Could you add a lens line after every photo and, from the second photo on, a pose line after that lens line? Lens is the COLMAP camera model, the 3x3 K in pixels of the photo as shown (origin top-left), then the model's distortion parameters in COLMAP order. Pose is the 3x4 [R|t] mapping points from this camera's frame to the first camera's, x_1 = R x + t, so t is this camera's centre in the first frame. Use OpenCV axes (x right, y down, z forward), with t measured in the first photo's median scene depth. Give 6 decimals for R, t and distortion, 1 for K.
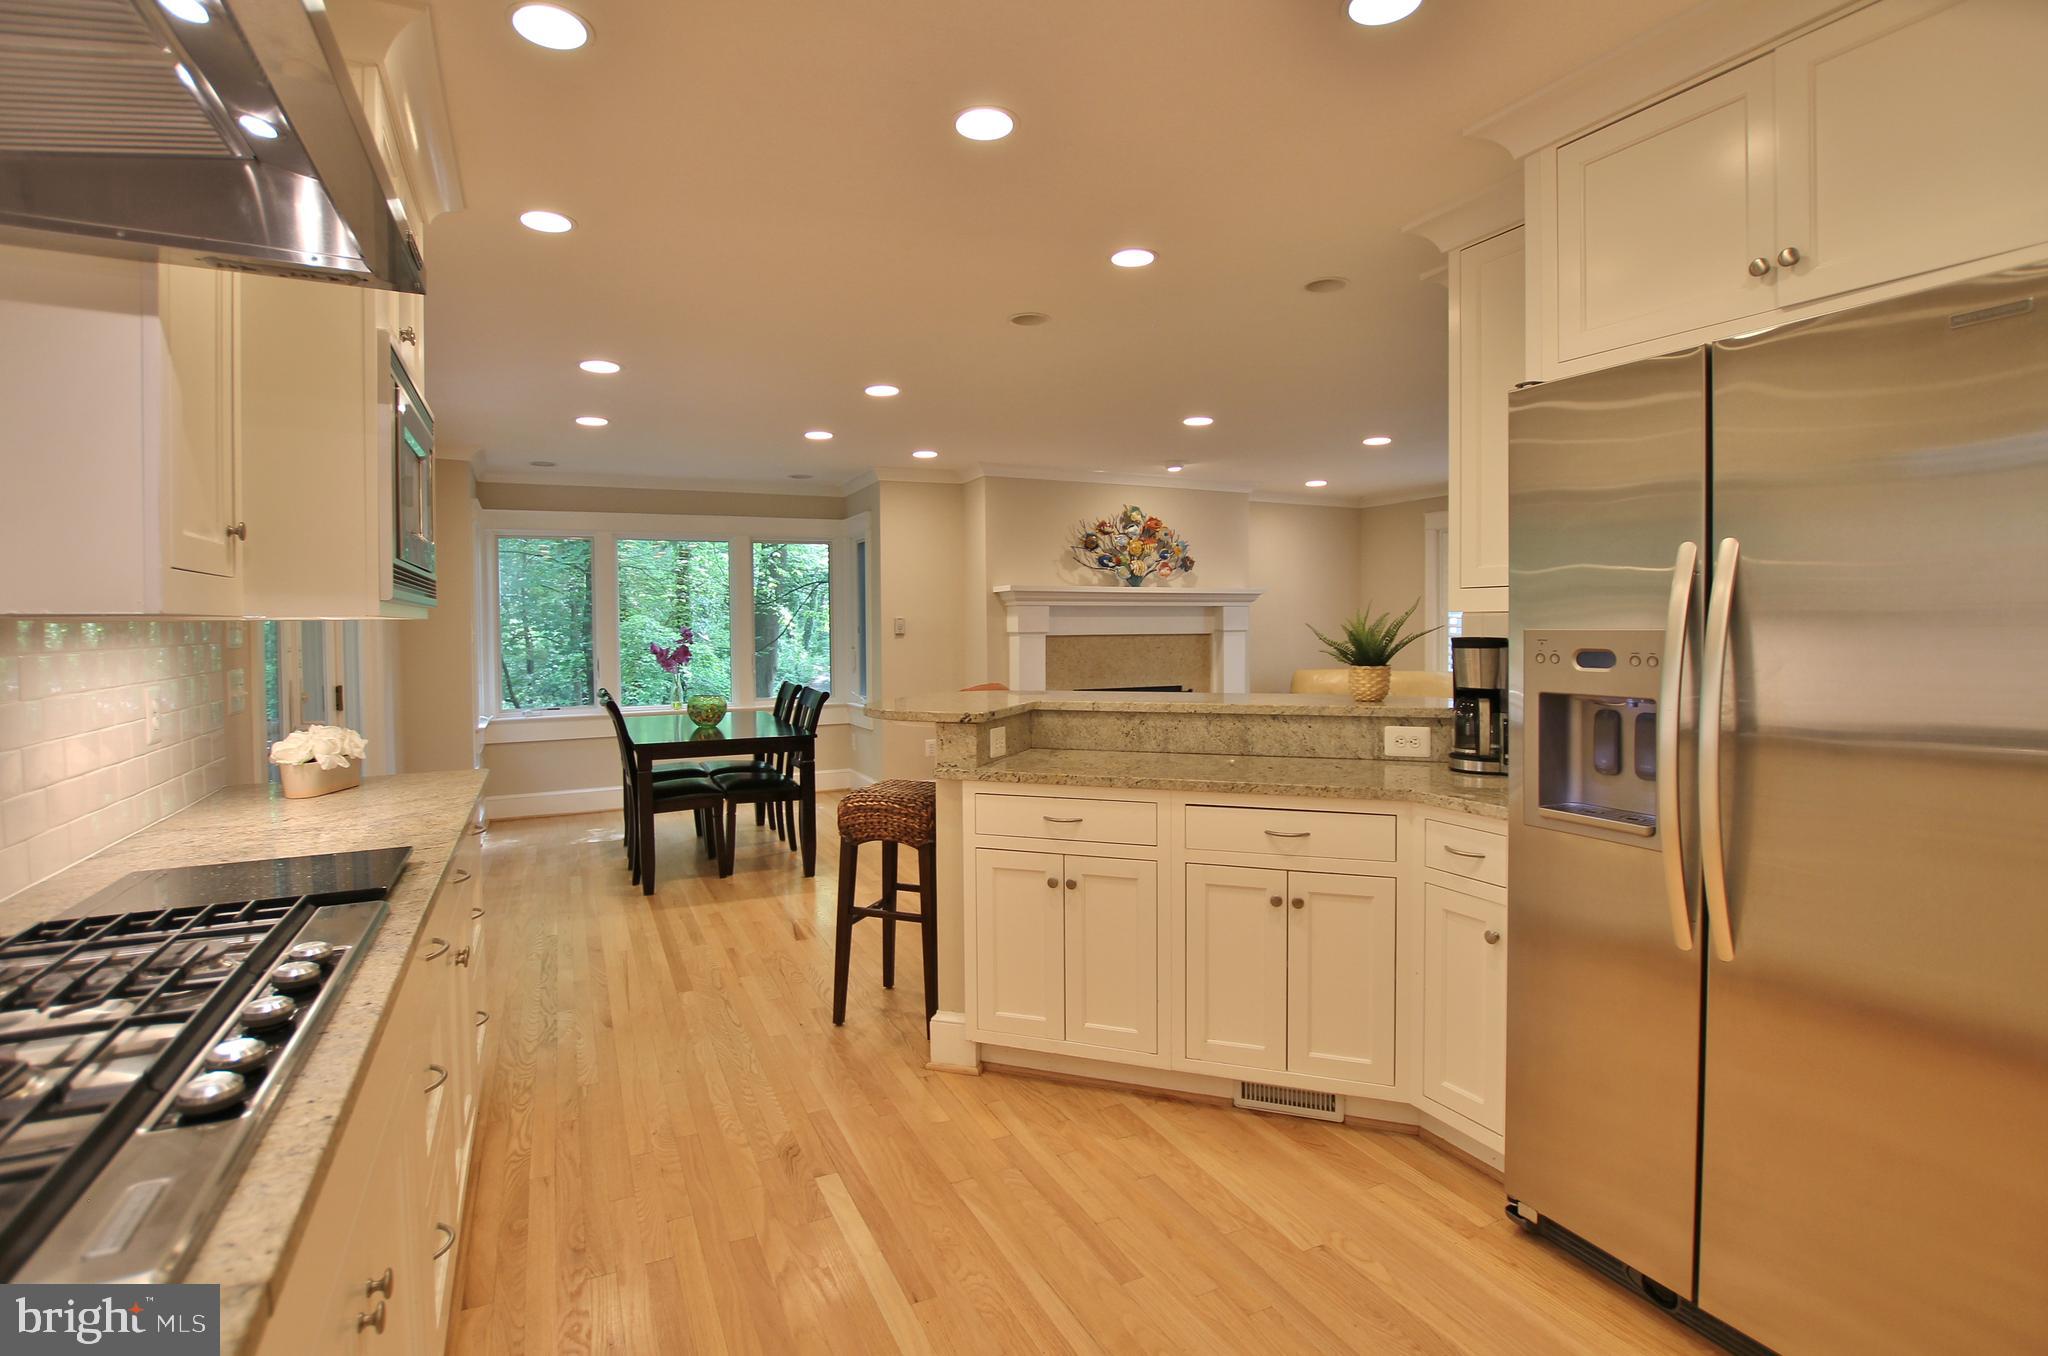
lens RADIAL K [[964.4, 0, 1005.1], [0, 964.4, 646.8], [0, 0, 1]] dist [-0.029719, 0.000227]
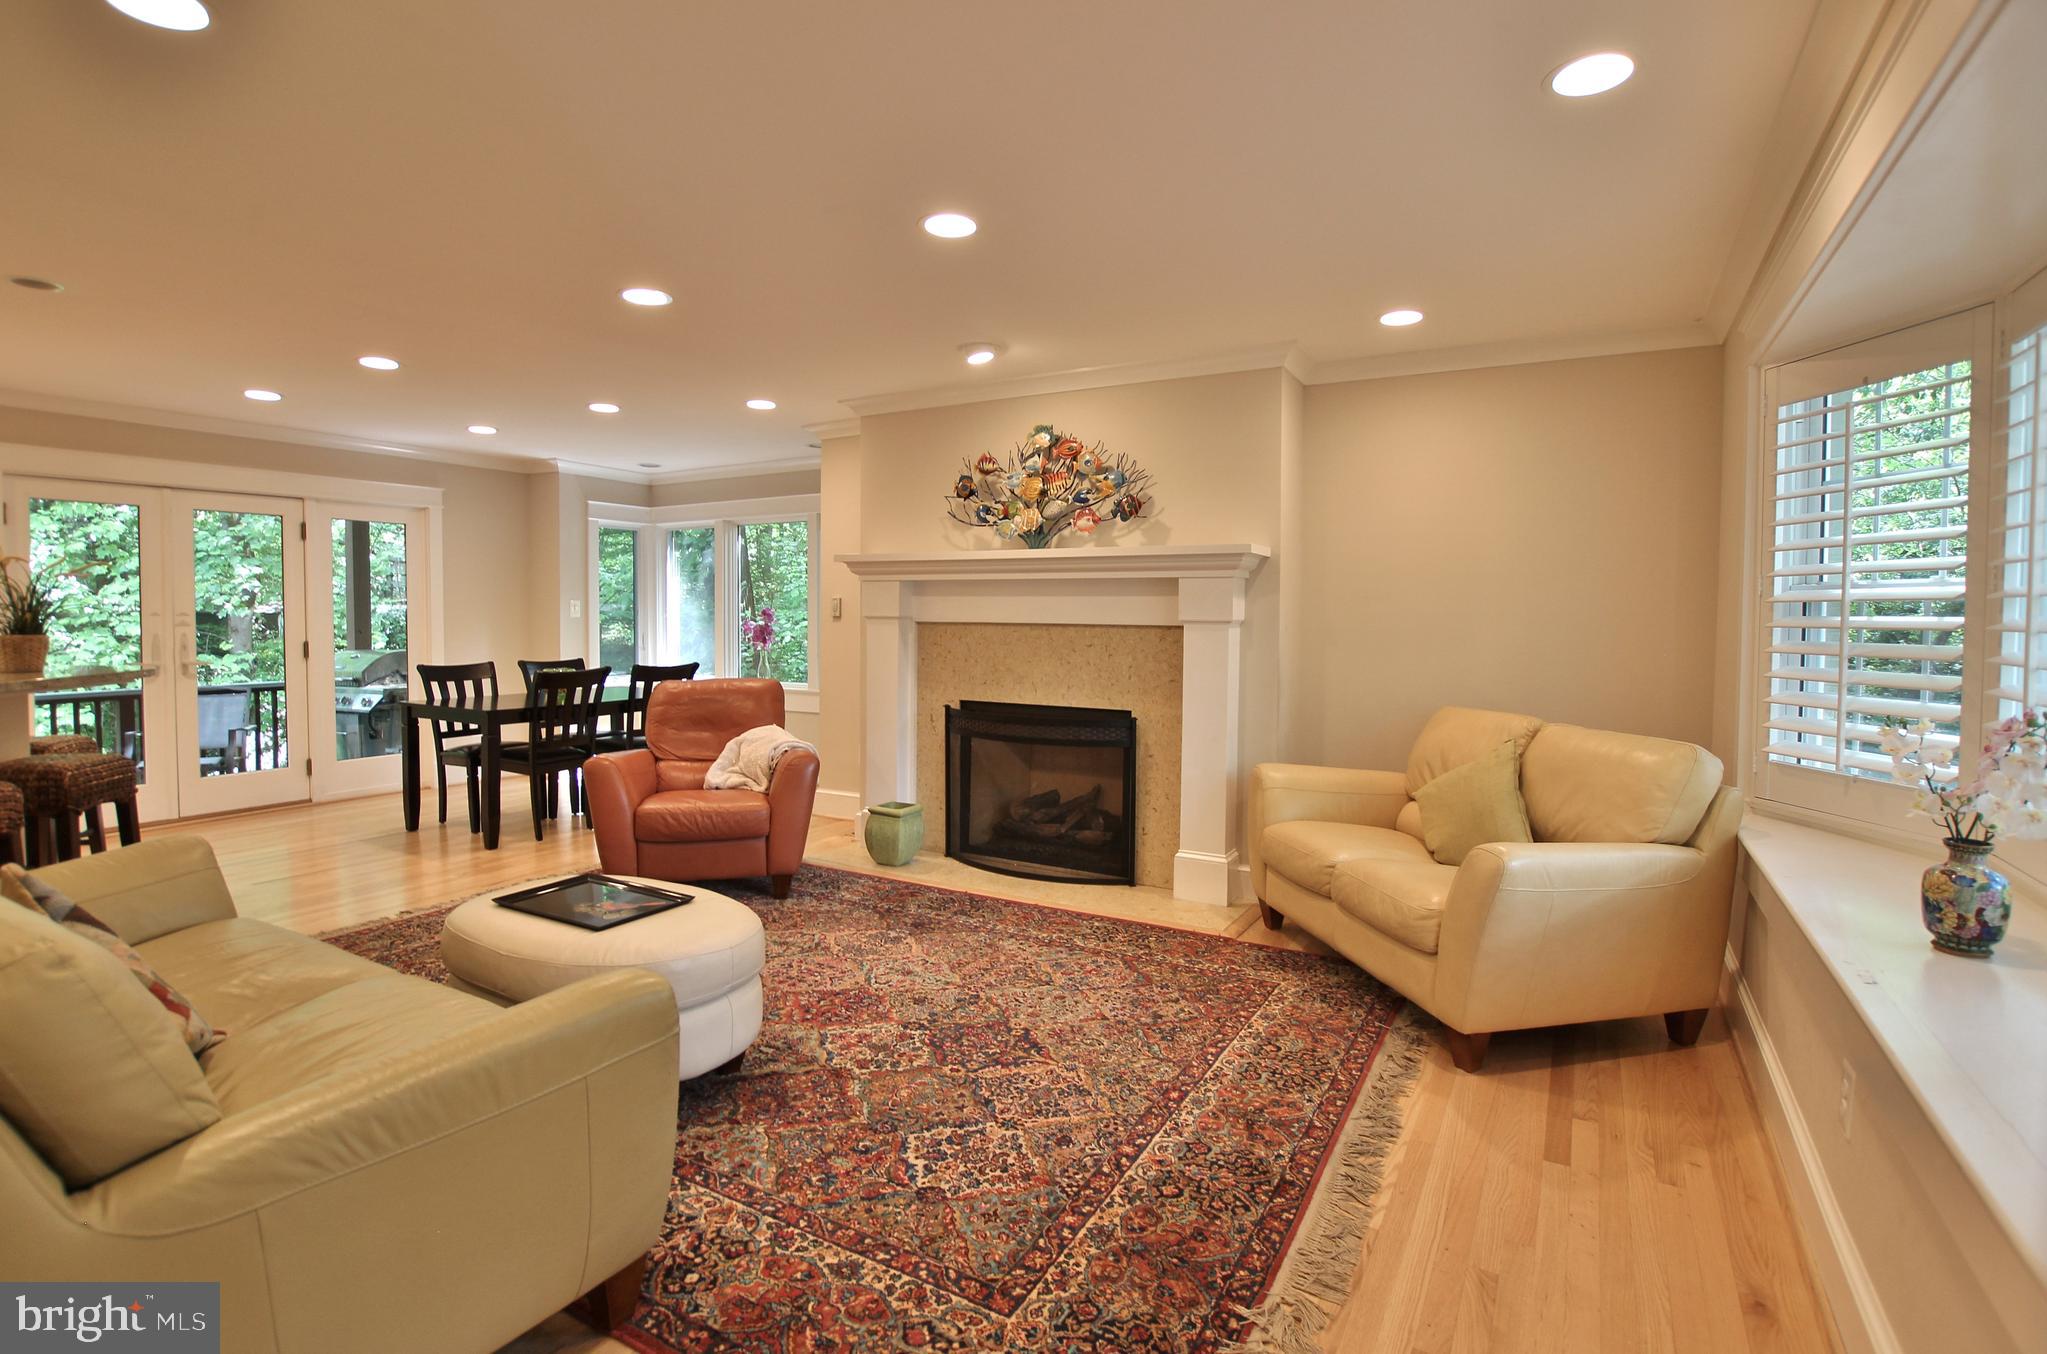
lens RADIAL K [[979.7, 0, 1003.9], [0, 979.7, 647.2], [0, 0, 1]] dist [-0.027228, 0.000084]
pose [[0.560594, 0.040827, -0.827084, 1.244311], [-0.030395, 0.999125, 0.028718, -0.027918], [0.827533, 0.009040, 0.561344, 1.146000]]
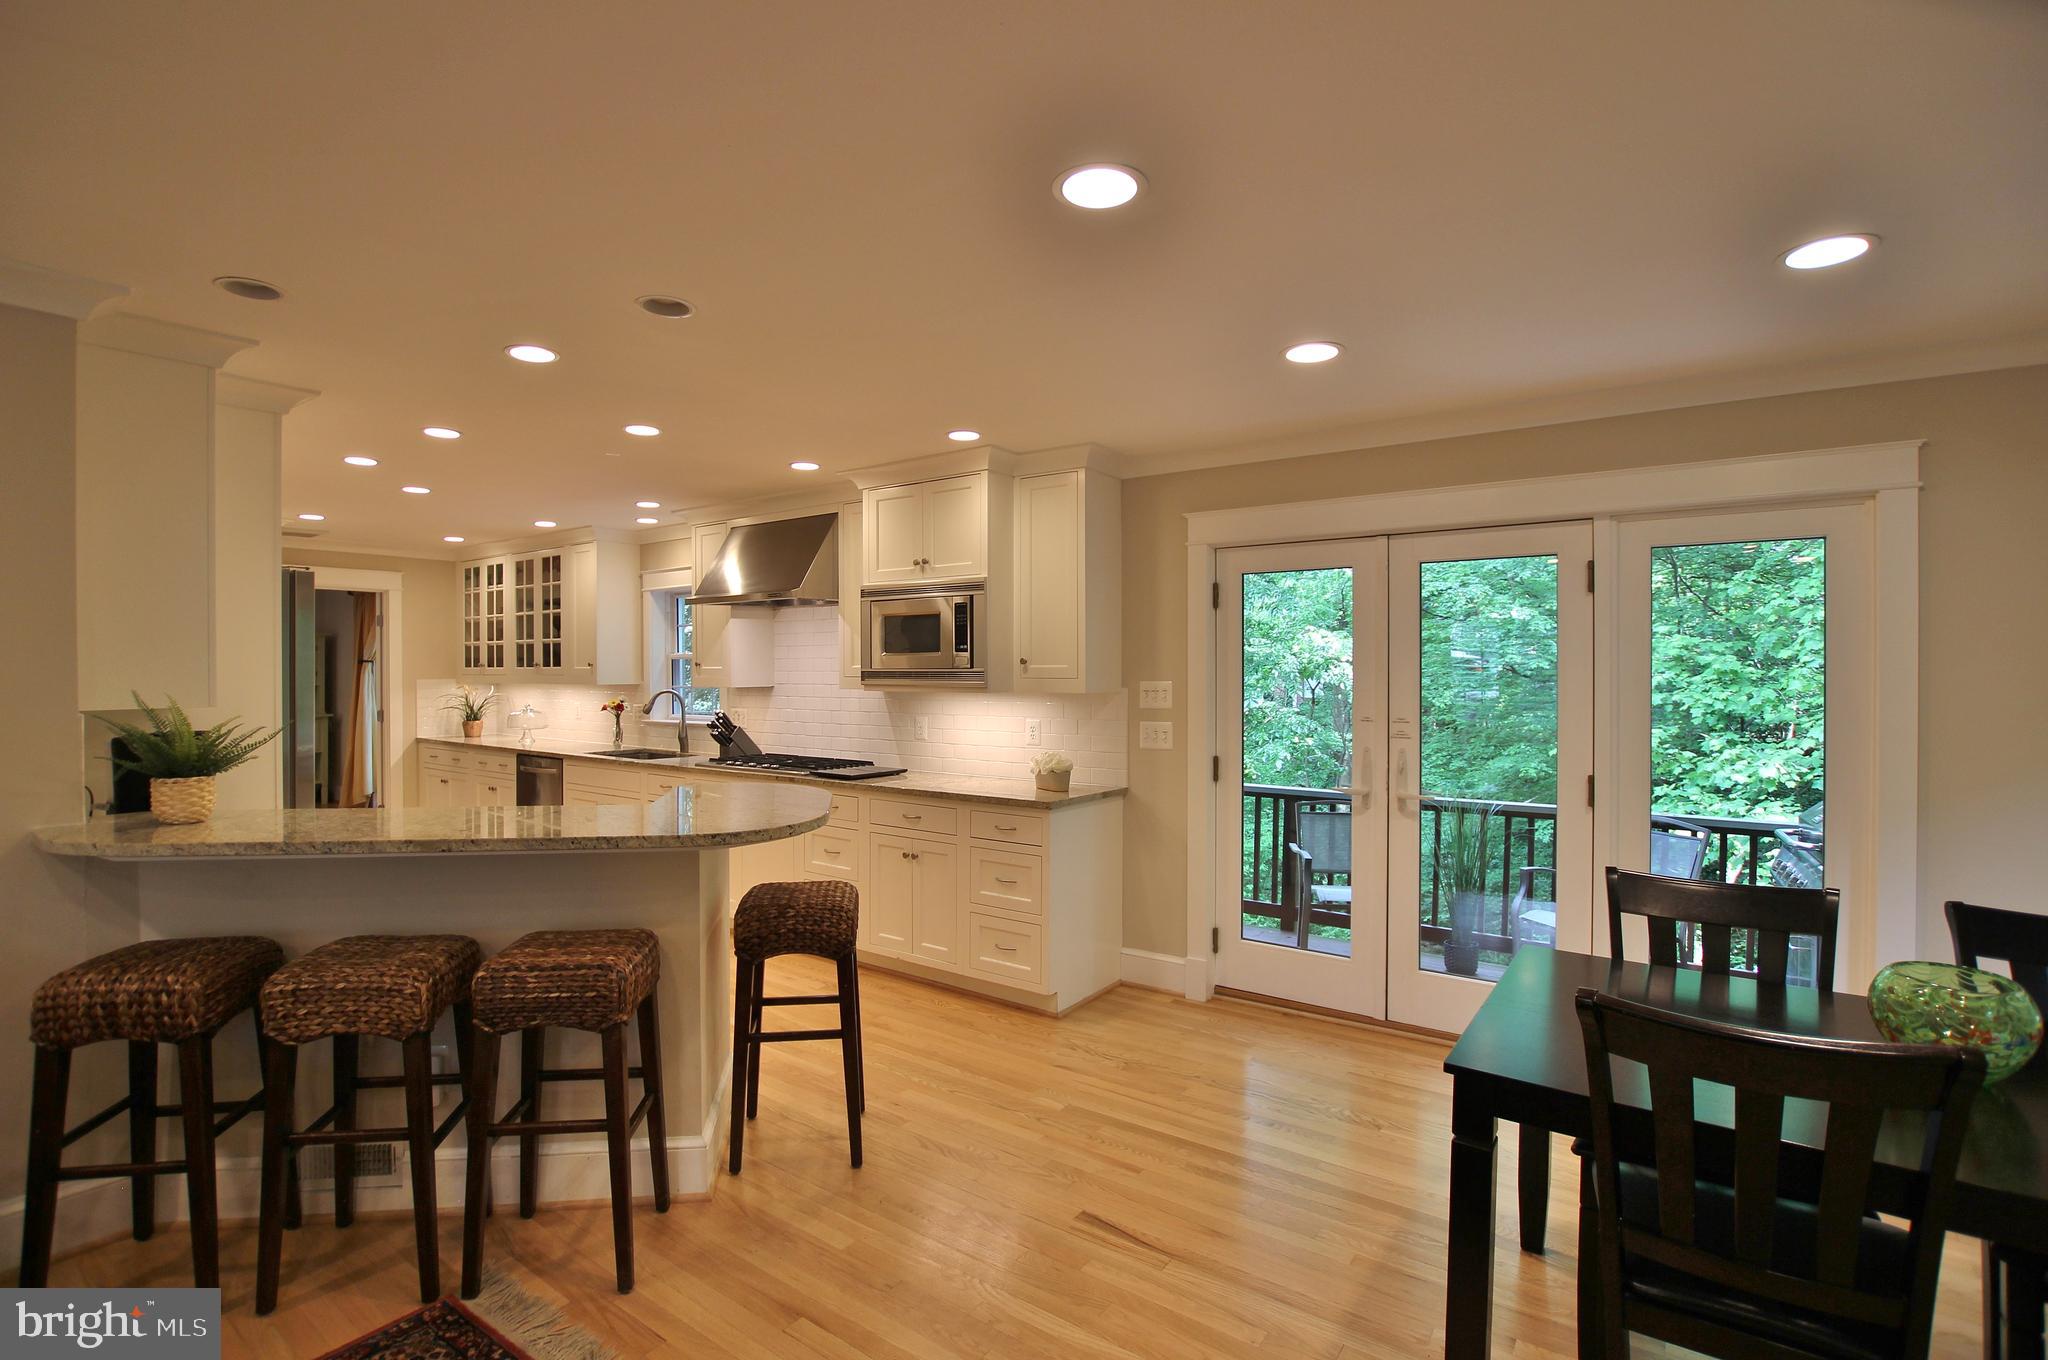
lens RADIAL K [[950.6, 0, 1008.9], [0, 950.6, 676.7], [0, 0, 1]] dist [-0.027791, 0.000304]
pose [[-0.876610, 0.010807, -0.481080, 0.129899], [-0.006065, 0.999420, 0.033504, -0.074409], [0.481163, 0.032287, -0.876036, 1.591496]]
